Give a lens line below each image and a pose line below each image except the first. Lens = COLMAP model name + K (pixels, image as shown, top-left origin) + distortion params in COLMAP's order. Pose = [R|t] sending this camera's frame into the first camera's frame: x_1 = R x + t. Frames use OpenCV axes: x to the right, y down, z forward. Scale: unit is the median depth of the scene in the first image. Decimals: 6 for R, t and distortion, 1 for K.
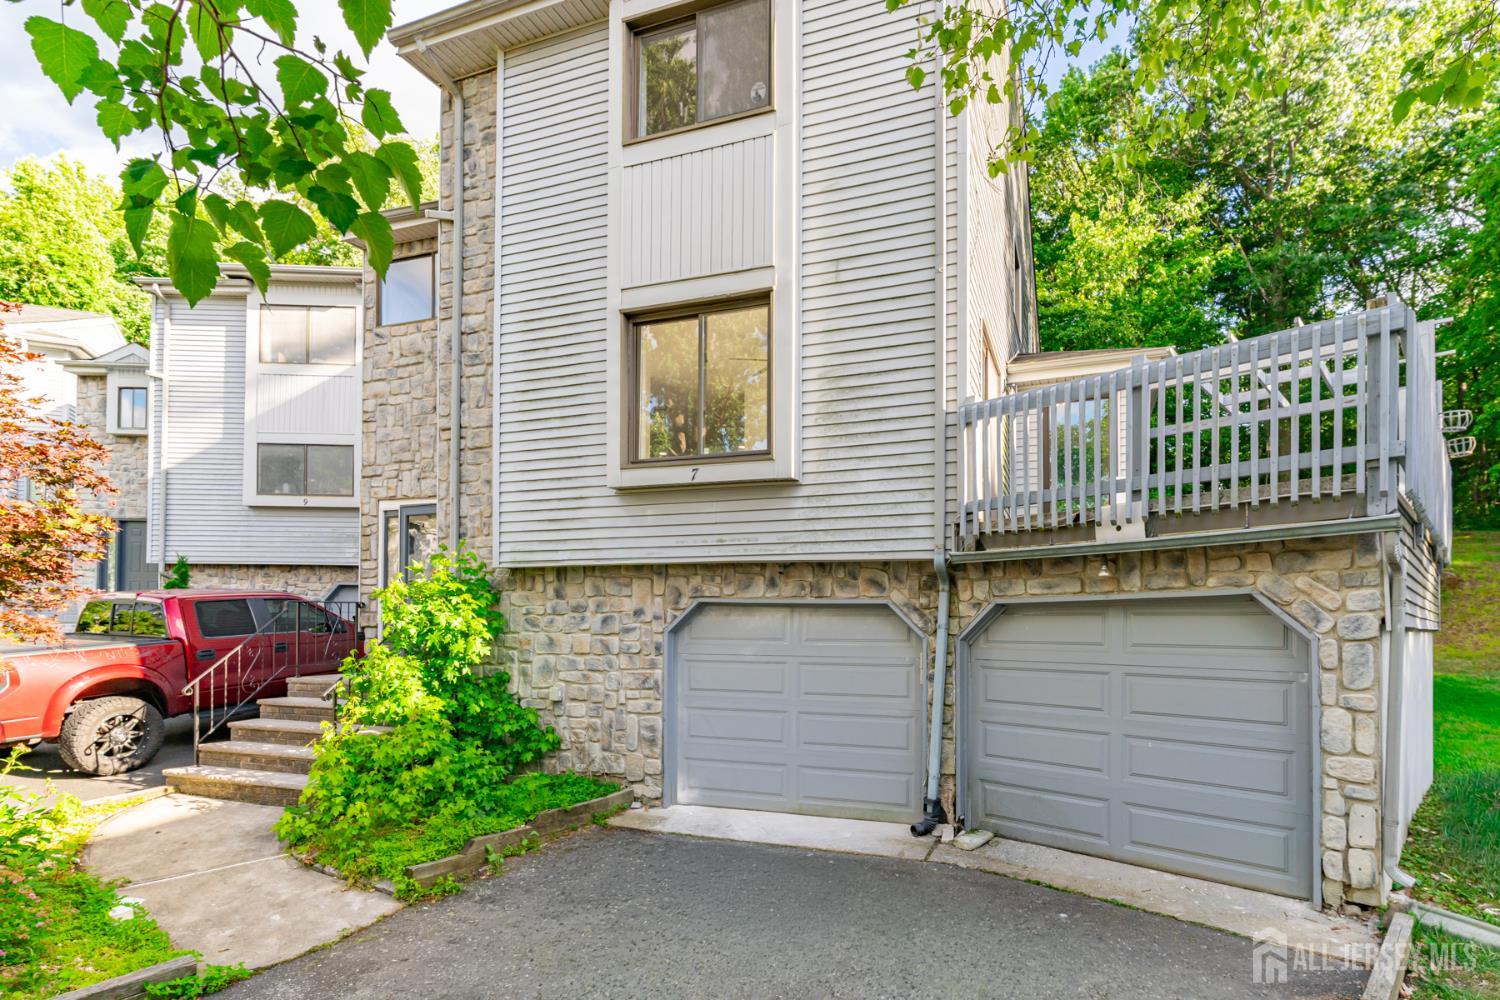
lens RADIAL K [[745.3, 0, 792.4], [0, 745.3, 616.5], [0, 0, 1]] dist [0.003809, 0.000767]
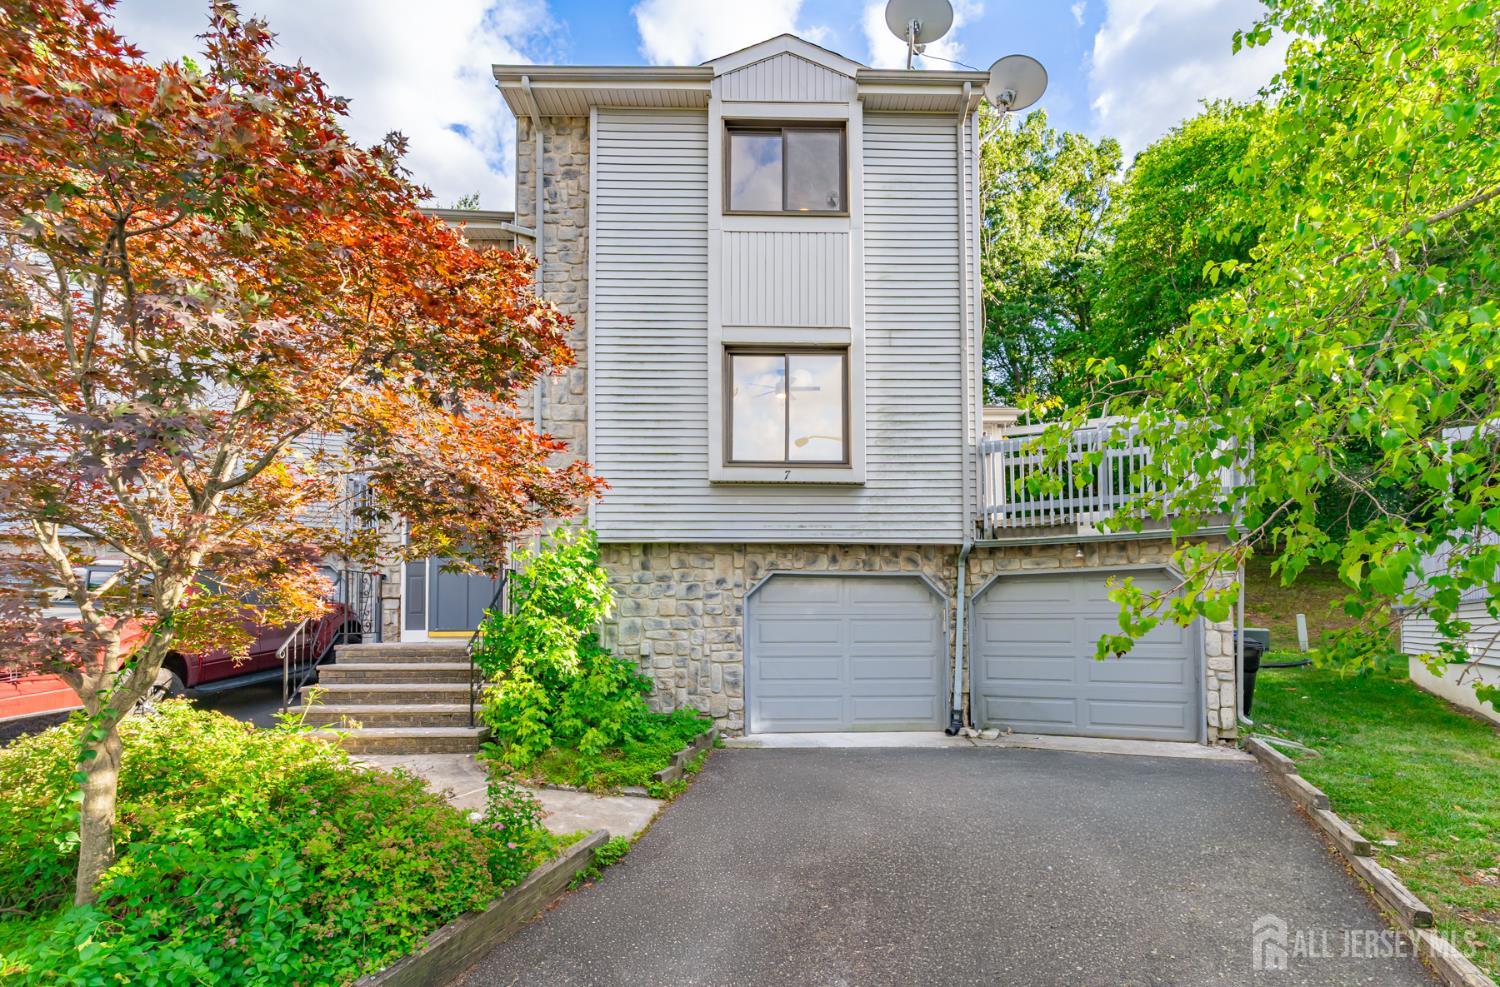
lens RADIAL K [[725.4, 0, 751.5], [0, 725.4, 598.8], [0, 0, 1]] dist [-0.001332, -0.000146]
pose [[0.935200, 0.004798, 0.354087, -0.634844], [0.003559, 0.999730, -0.022946, 0.055772], [-0.354102, 0.022719, 0.934931, -0.163862]]
